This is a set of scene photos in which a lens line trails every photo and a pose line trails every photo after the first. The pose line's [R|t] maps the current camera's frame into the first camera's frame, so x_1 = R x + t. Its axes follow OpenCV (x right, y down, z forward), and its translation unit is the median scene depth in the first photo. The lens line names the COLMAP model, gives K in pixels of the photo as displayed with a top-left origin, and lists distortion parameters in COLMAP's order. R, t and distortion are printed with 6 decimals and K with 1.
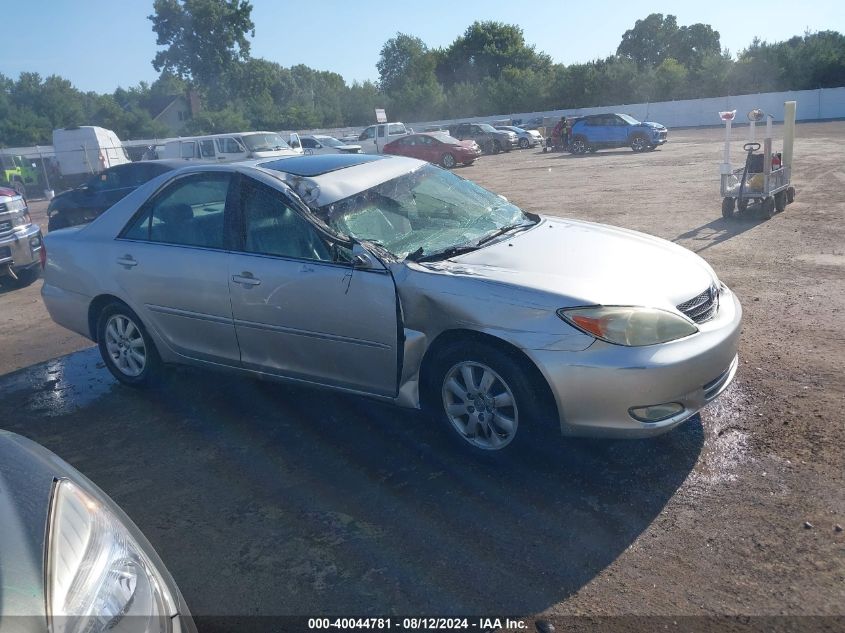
lens RADIAL K [[675.5, 0, 422.5], [0, 675.5, 316.5], [0, 0, 1]] dist [-0.013078, -0.001835]
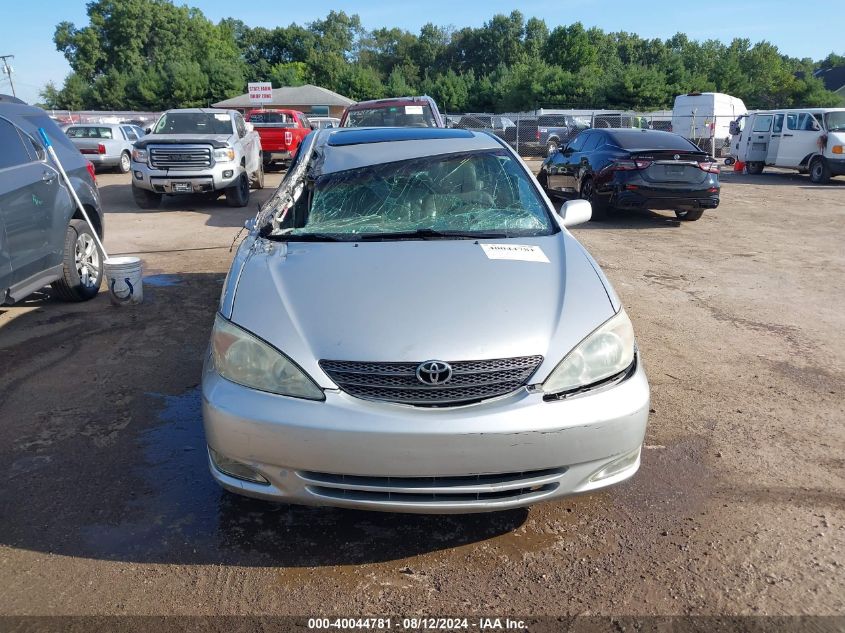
lens RADIAL K [[668.8, 0, 434.7], [0, 668.8, 313.9], [0, 0, 1]] dist [0.000357, 0.004055]
pose [[0.593107, 0.290058, -0.751059, 0.099370], [-0.257606, 0.952179, 0.164301, -0.021684], [0.762800, 0.096029, 0.639465, 0.061574]]
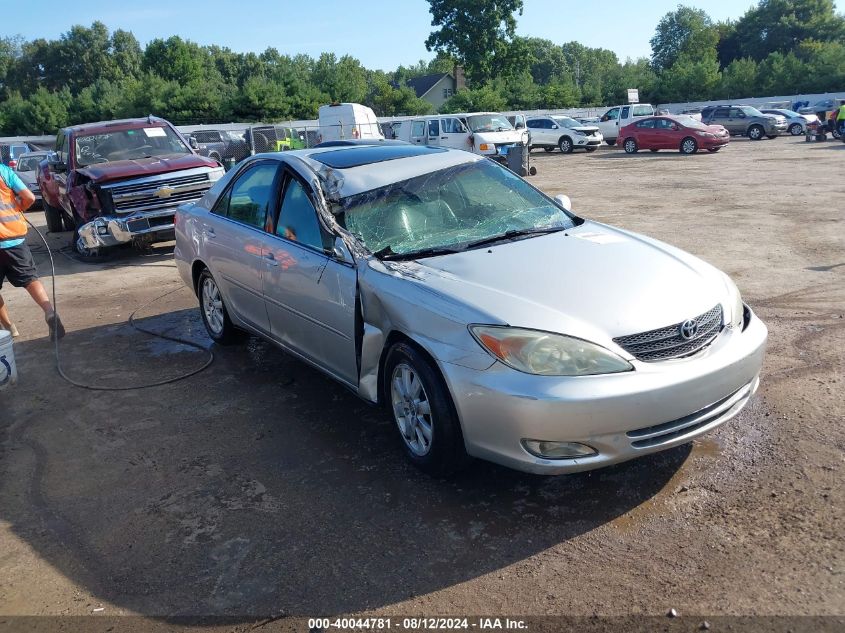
lens RADIAL K [[664.1, 0, 422.8], [0, 664.1, 321.0], [0, 0, 1]] dist [-0.002481, -0.000216]
pose [[0.927484, 0.127820, -0.351333, 0.044775], [-0.113376, 0.991649, 0.061474, -0.006289], [0.356256, -0.017184, 0.934230, 0.009026]]
